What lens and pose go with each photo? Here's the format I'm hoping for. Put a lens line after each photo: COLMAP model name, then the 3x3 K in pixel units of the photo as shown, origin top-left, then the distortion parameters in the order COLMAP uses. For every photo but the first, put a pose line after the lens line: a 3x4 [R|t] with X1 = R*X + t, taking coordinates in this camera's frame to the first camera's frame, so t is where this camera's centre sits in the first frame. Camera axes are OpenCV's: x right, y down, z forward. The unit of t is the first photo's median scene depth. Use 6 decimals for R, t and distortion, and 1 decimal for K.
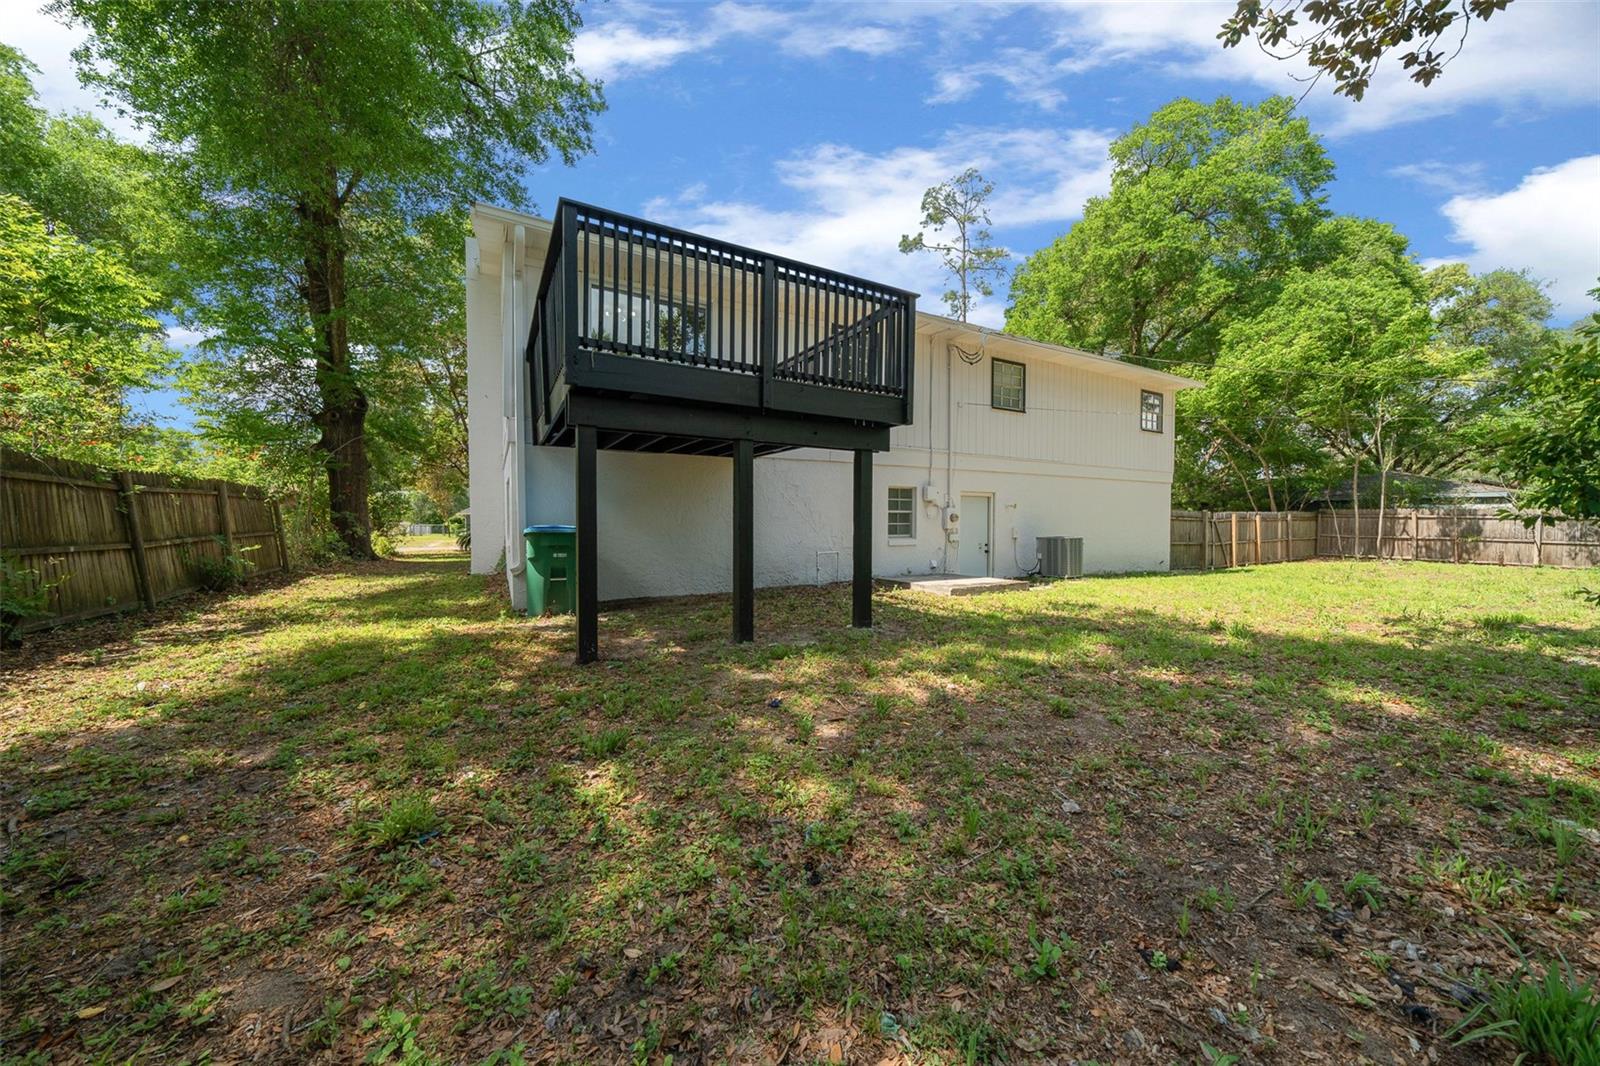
lens RADIAL K [[545.7, 0, 804.6], [0, 545.7, 526.3], [0, 0, 1]] dist [-0.000629, 0.000101]
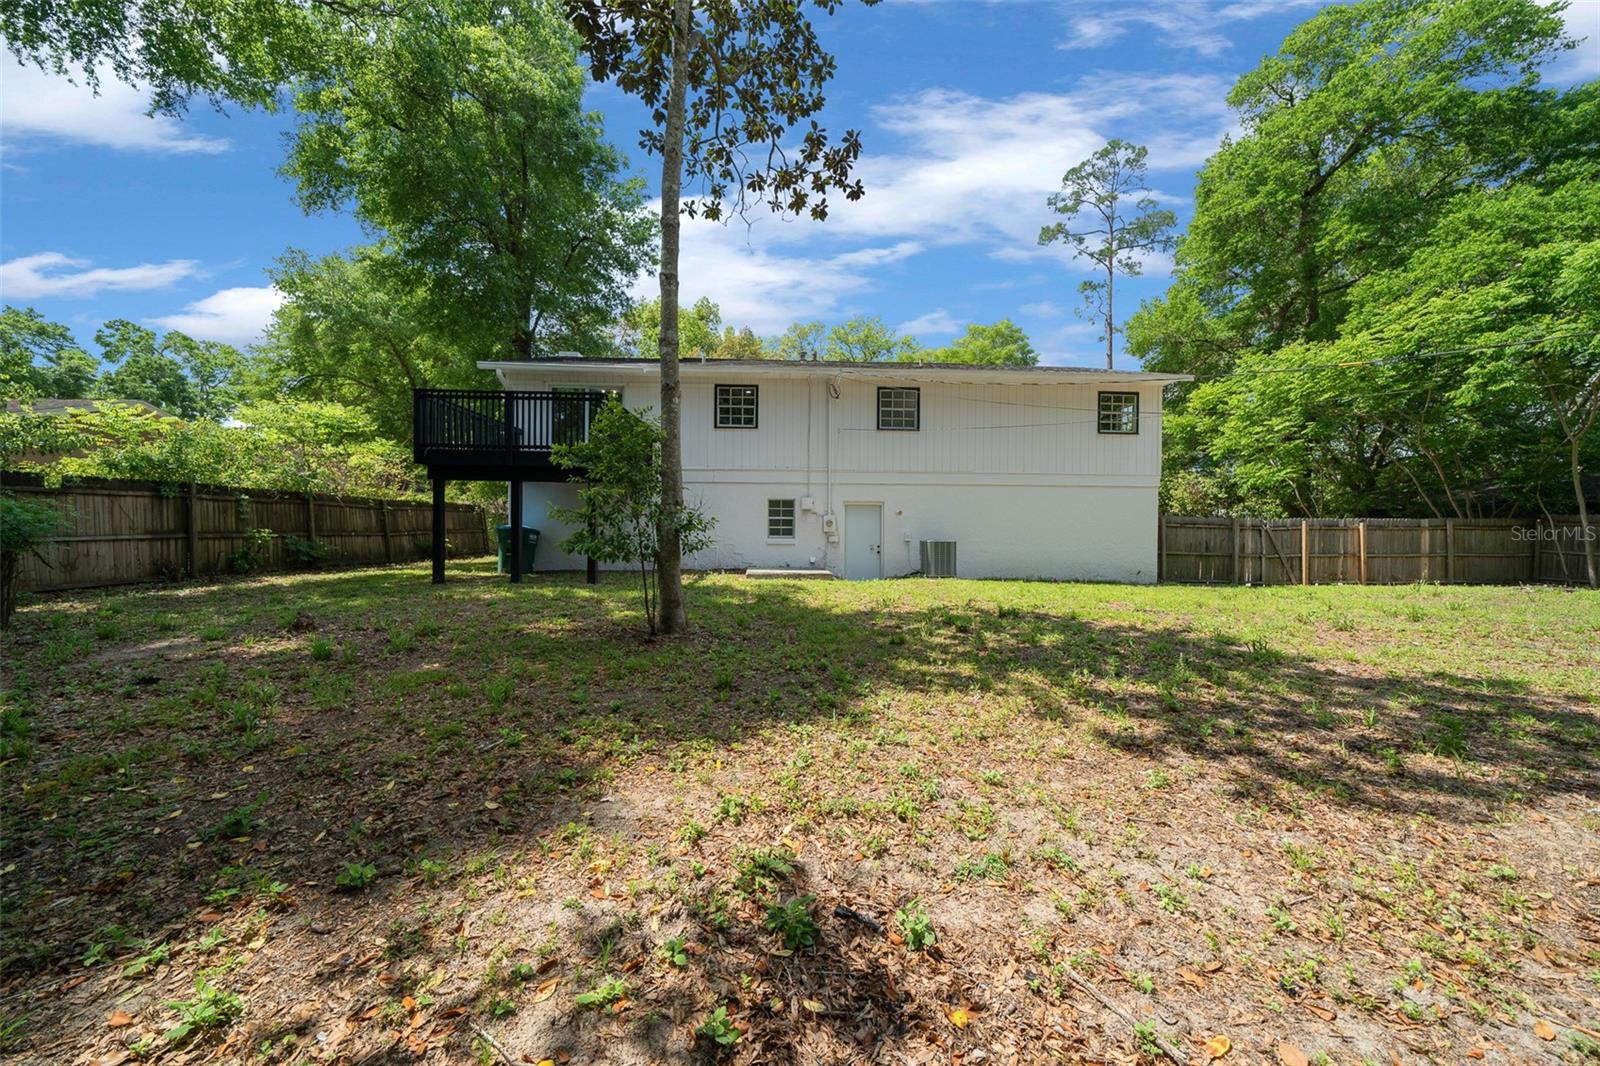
lens RADIAL K [[545.7, 0, 801.1], [0, 545.7, 529.5], [0, 0, 1]] dist [-0.000629, 0.000101]
pose [[0.888540, 0.008320, -0.458723, 0.721914], [-0.012315, 0.999908, -0.005717, 0.006056], [0.458633, 0.010729, 0.888561, -0.112195]]
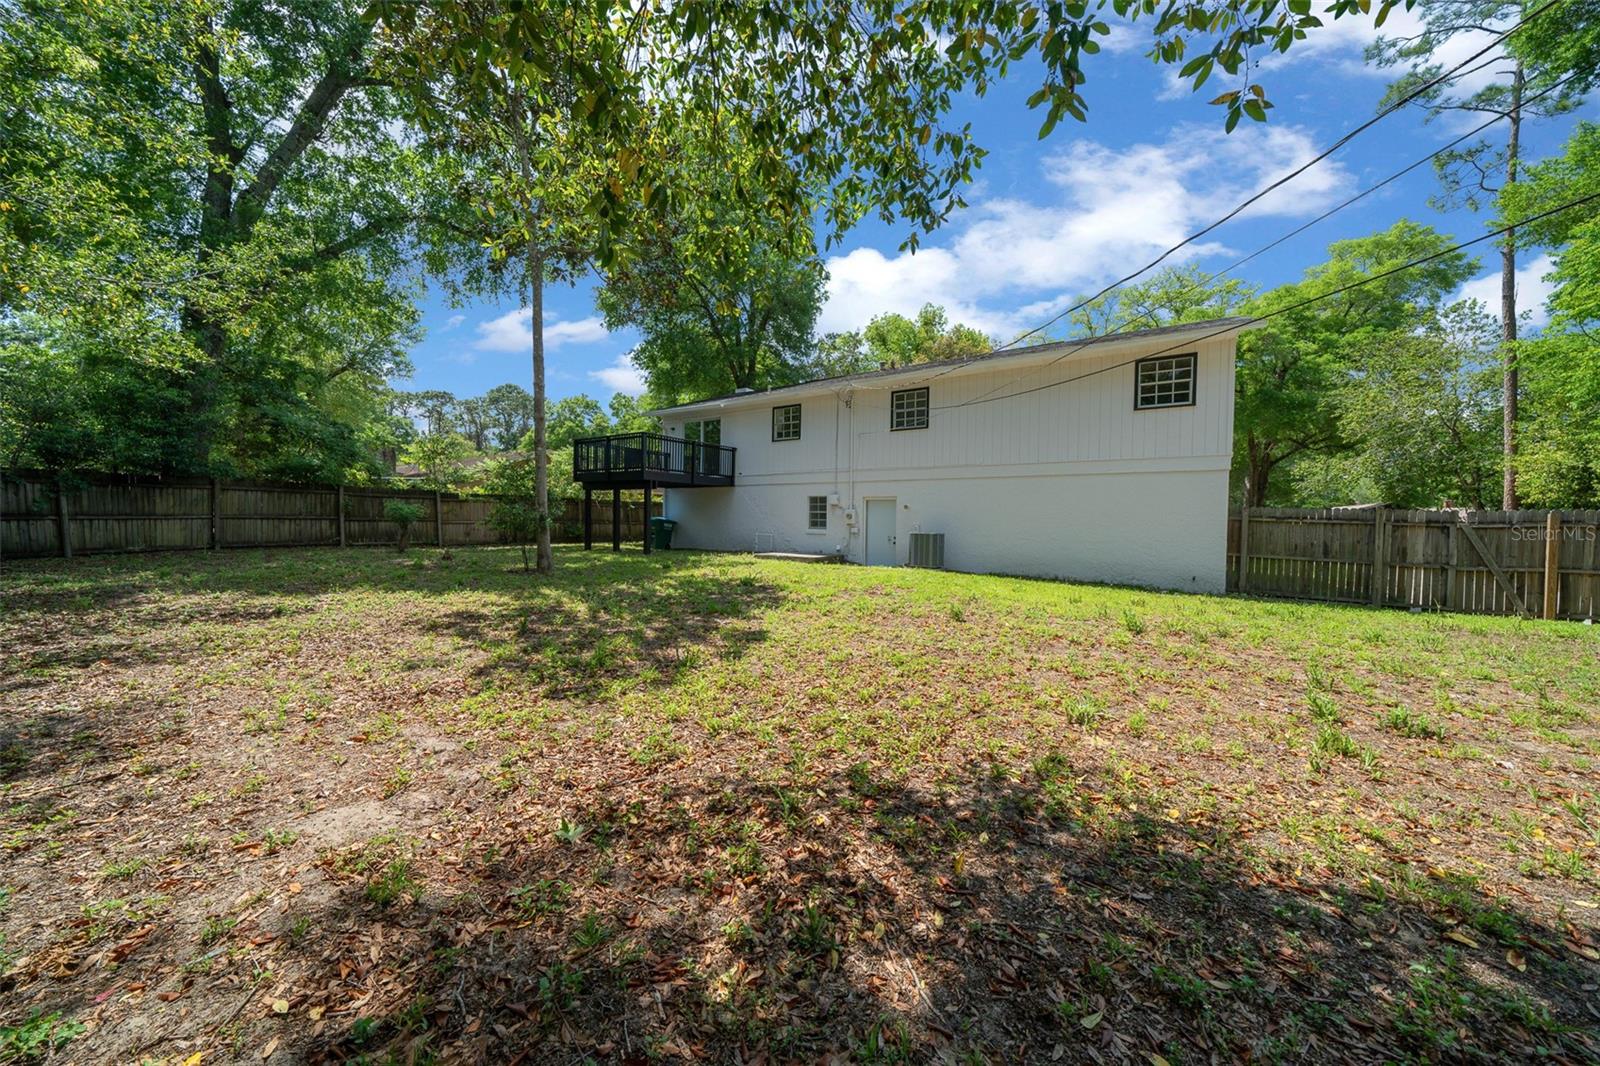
lens RADIAL K [[545.7, 0, 801.1], [0, 545.7, 530.5], [0, 0, 1]] dist [-0.000629, 0.000101]
pose [[0.439799, 0.022606, -0.897812, 1.378370], [-0.025529, 0.999594, 0.012664, 0.006360], [0.897733, 0.017351, 0.440197, 0.245590]]
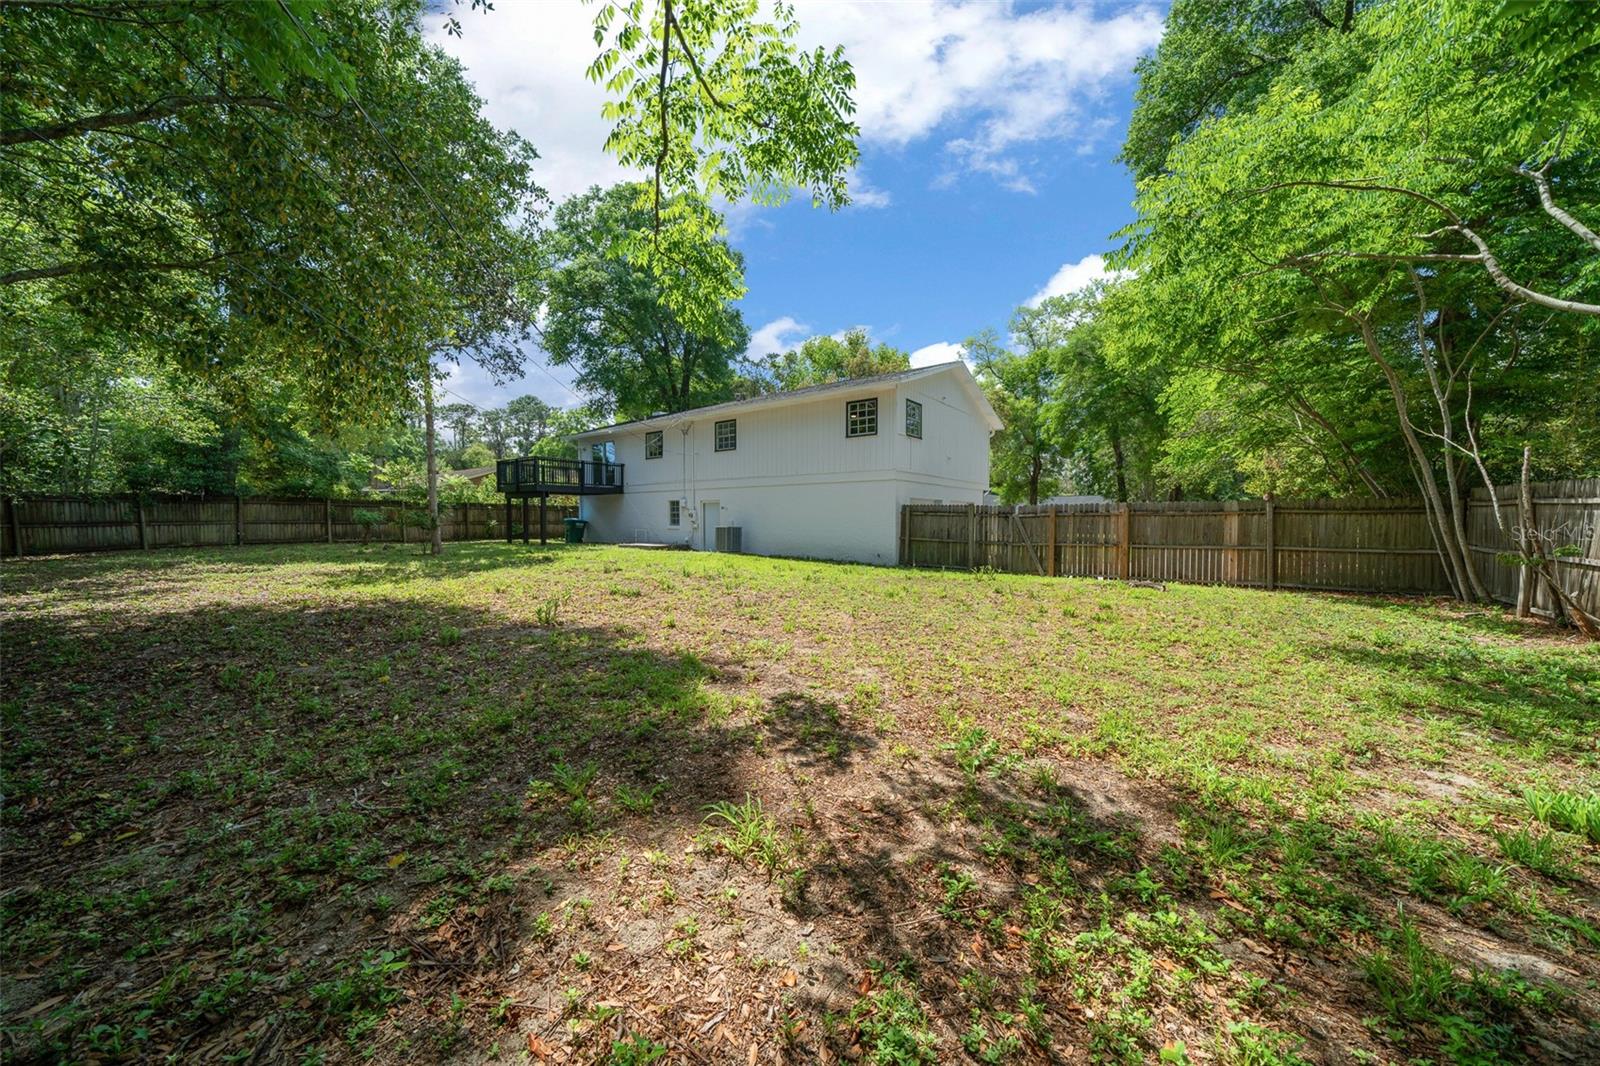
lens RADIAL K [[545.7, 0, 802.3], [0, 545.7, 530.9], [0, 0, 1]] dist [-0.000629, 0.000101]
pose [[0.393618, 0.019745, -0.919062, 2.007019], [-0.011270, 0.999798, 0.016653, 0.002505], [0.919205, 0.003802, 0.393761, 0.563557]]
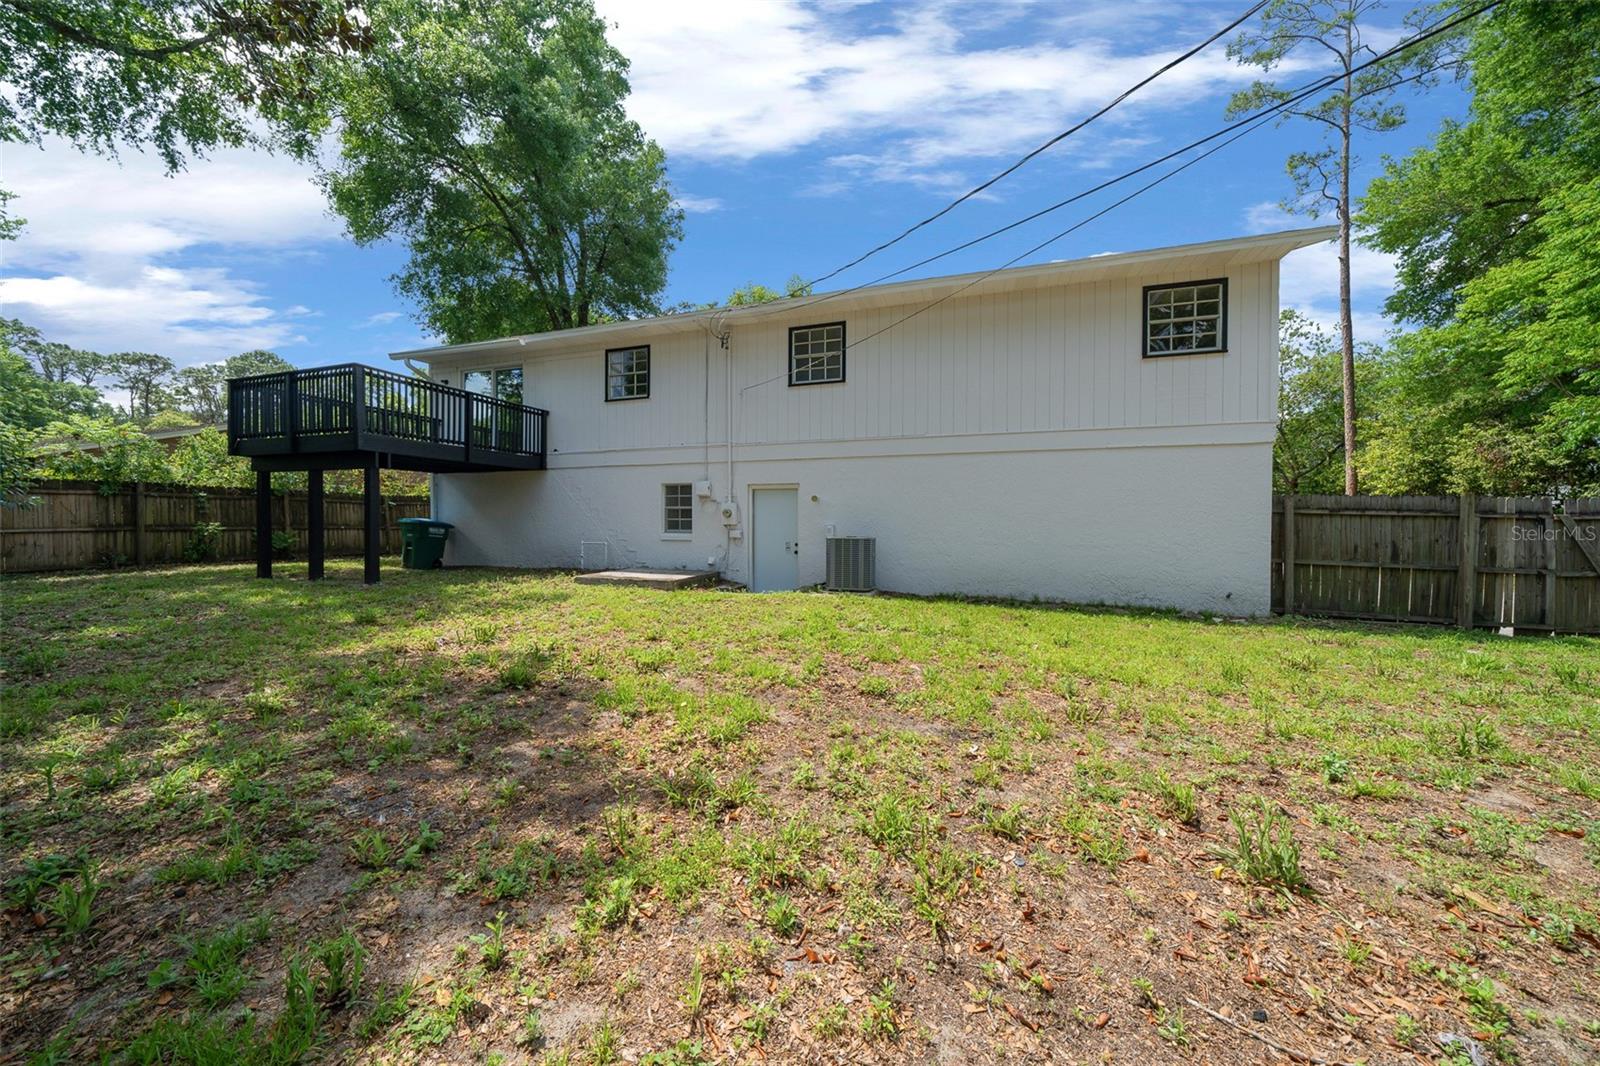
lens RADIAL K [[545.7, 0, 797.6], [0, 545.7, 524.1], [0, 0, 1]] dist [-0.000629, 0.000101]
pose [[0.660025, 0.005361, -0.751224, 0.982910], [-0.011729, 0.999926, -0.003170, 0.004074], [0.751152, 0.010903, 0.660040, 0.433404]]
